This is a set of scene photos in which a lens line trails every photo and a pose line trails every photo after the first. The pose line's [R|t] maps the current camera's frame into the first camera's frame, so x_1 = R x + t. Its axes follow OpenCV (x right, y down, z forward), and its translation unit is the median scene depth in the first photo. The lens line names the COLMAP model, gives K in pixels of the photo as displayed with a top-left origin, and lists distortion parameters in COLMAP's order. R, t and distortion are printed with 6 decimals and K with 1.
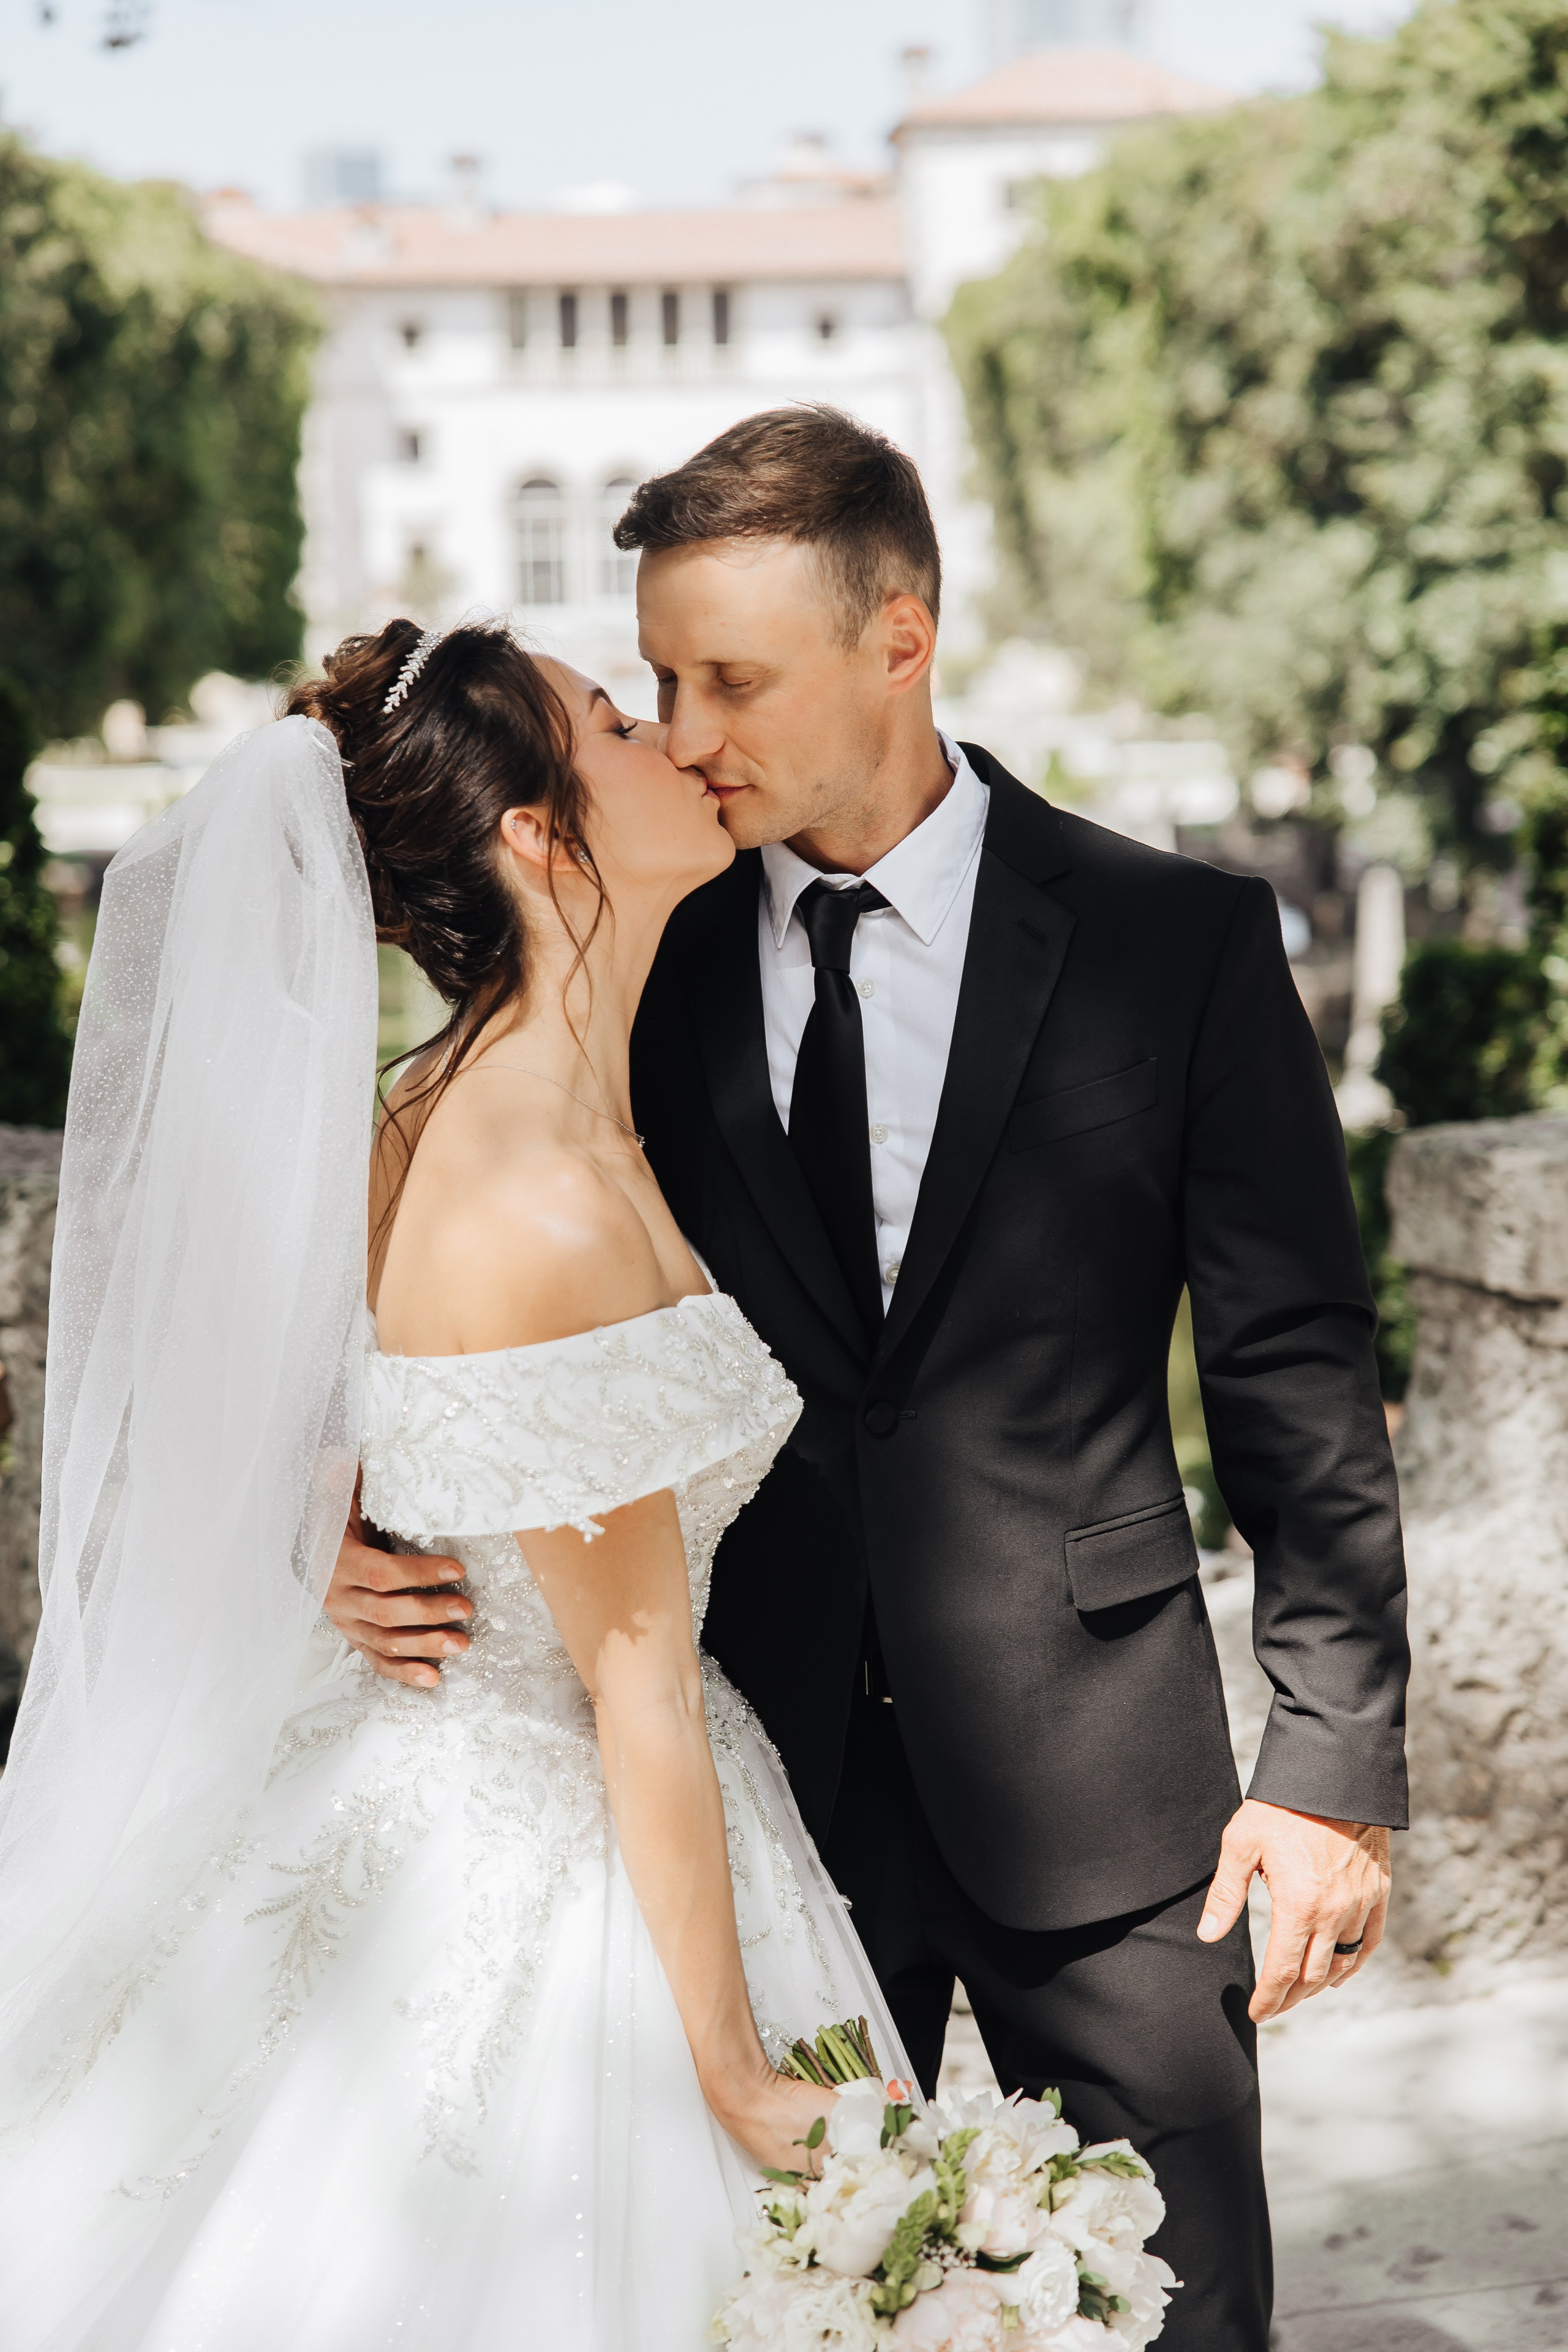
lens RADIAL K [[4097.2, 0, 777.7], [0, 4097.2, 1174.3], [0, 0, 1]] dist [0.032679, -0.015625]
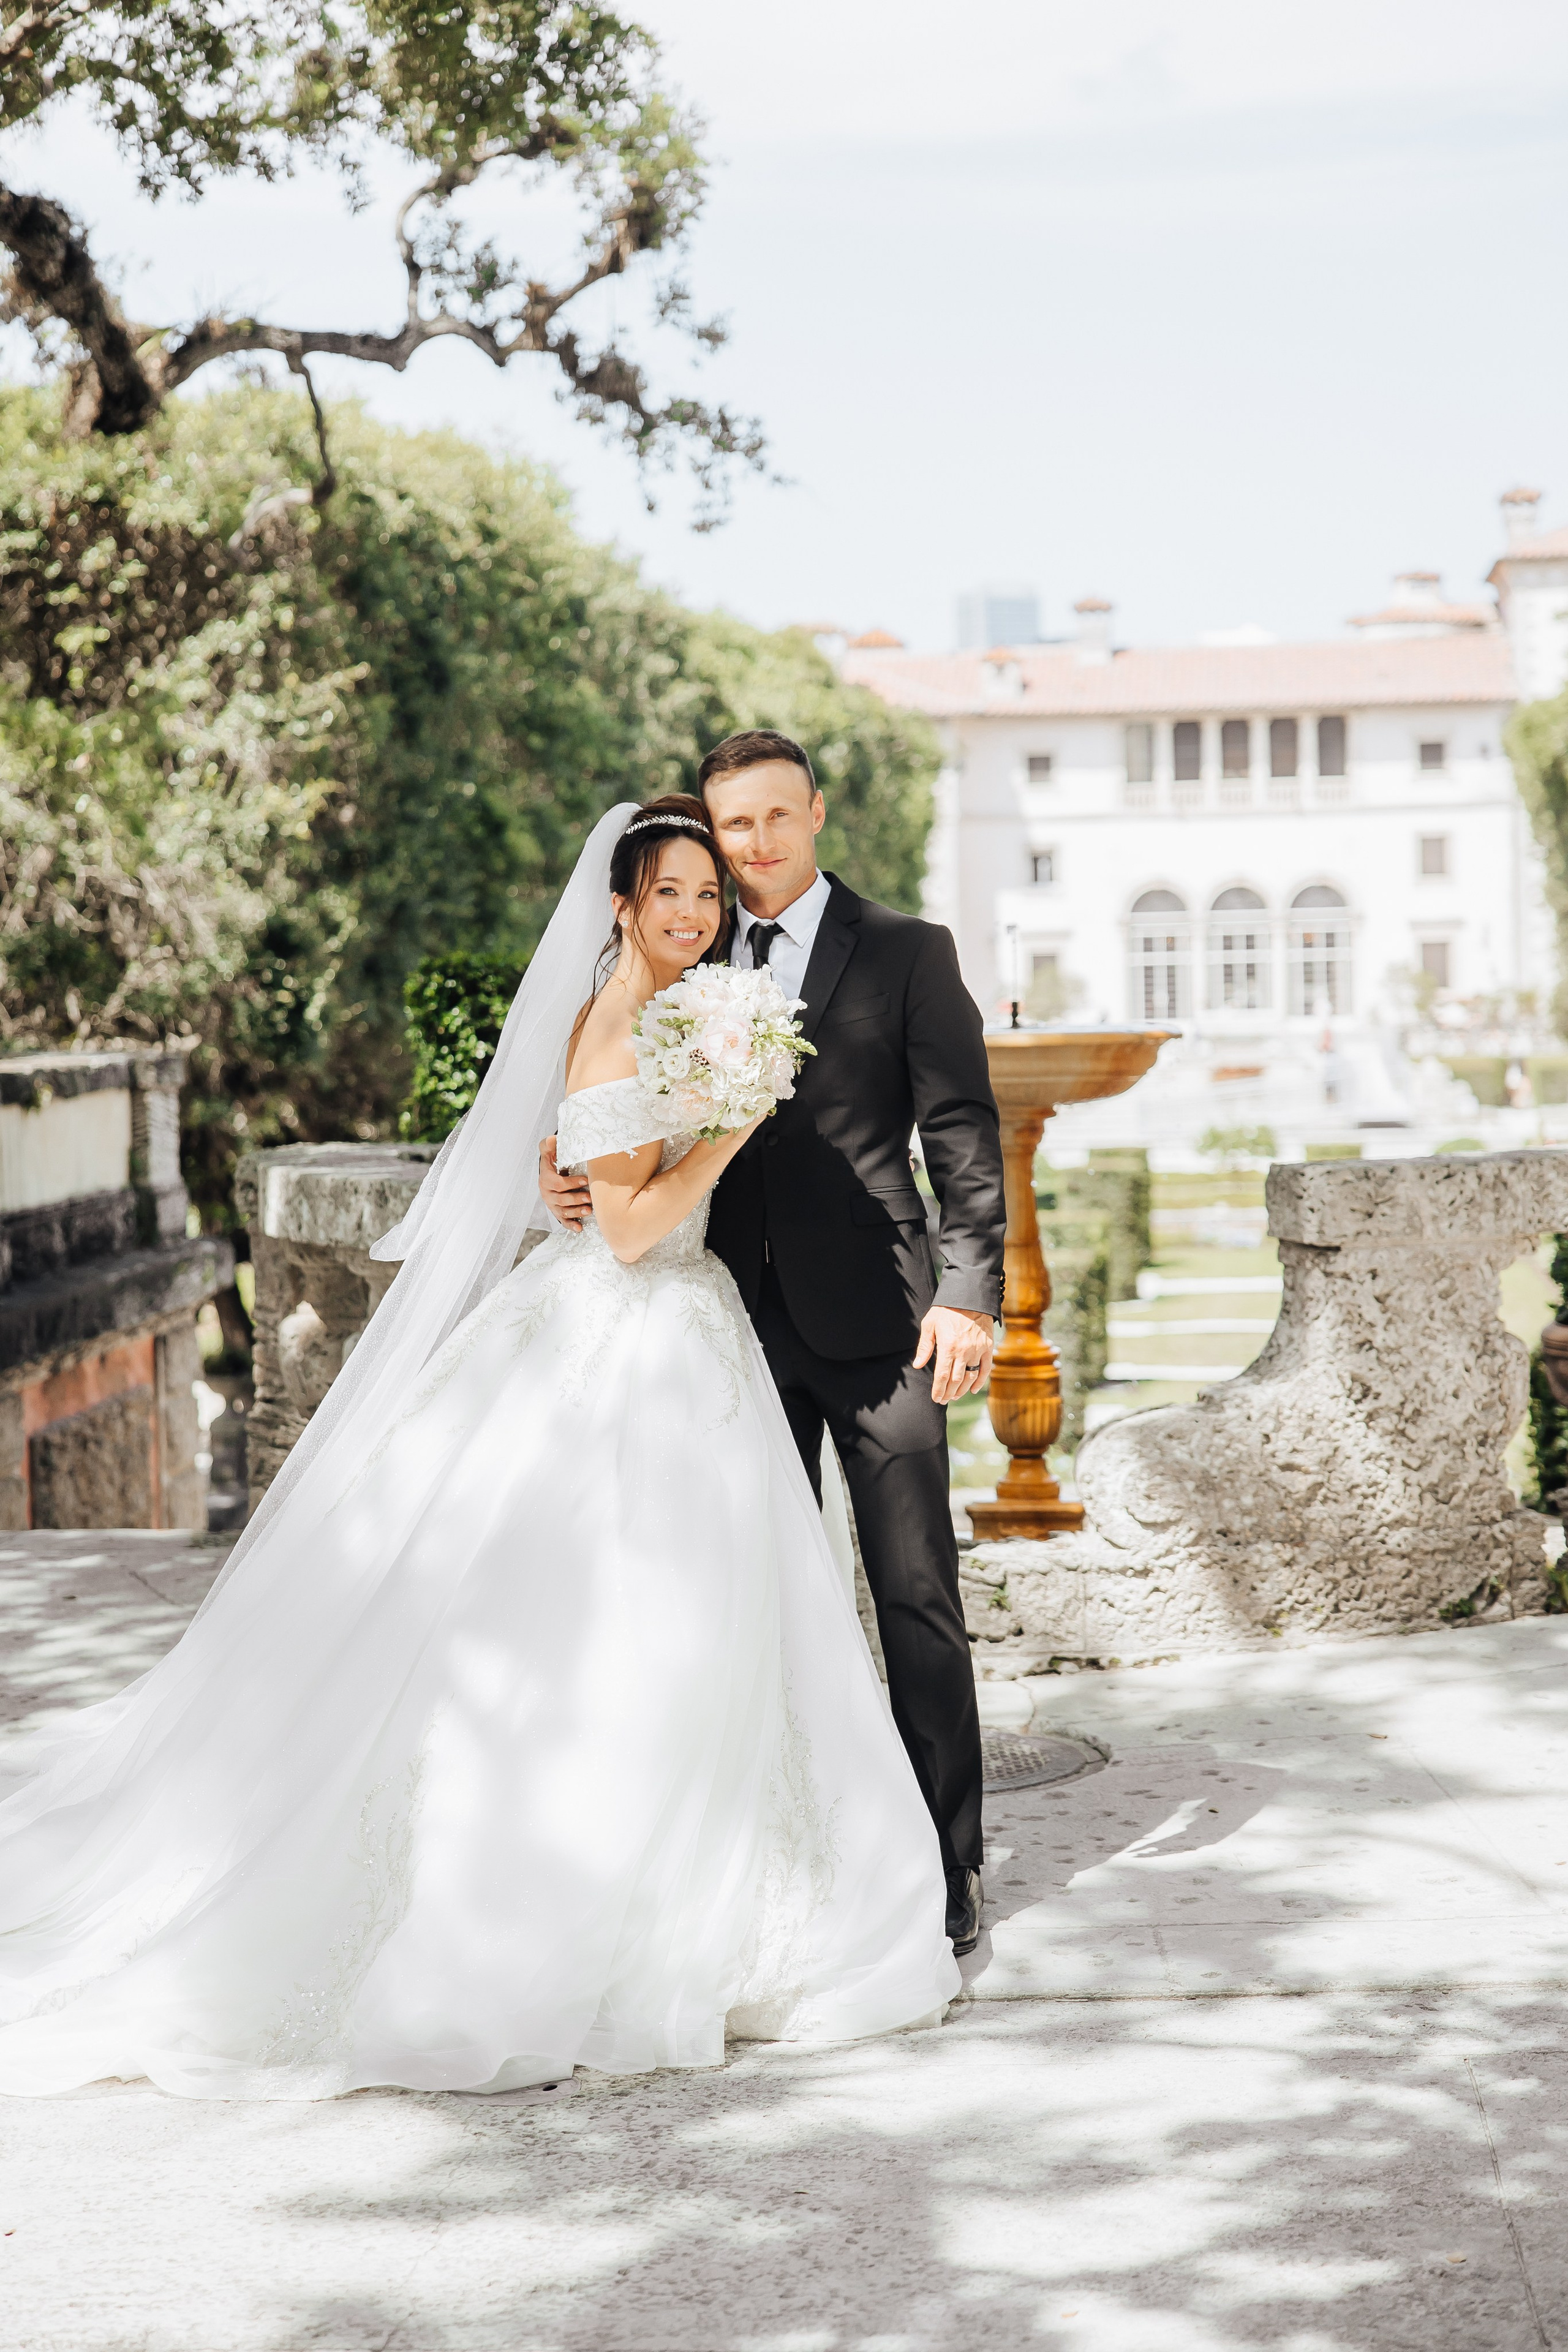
lens RADIAL K [[3875.1, 0, 784.0], [0, 3875.1, 1176.0], [0, 0, 1]] dist [0.115017, 0.078231]
pose [[0.988261, 0.007411, -0.152597, 0.206854], [-0.022047, 0.995286, -0.094444, 0.161488], [0.151177, 0.096700, 0.983765, -0.683406]]
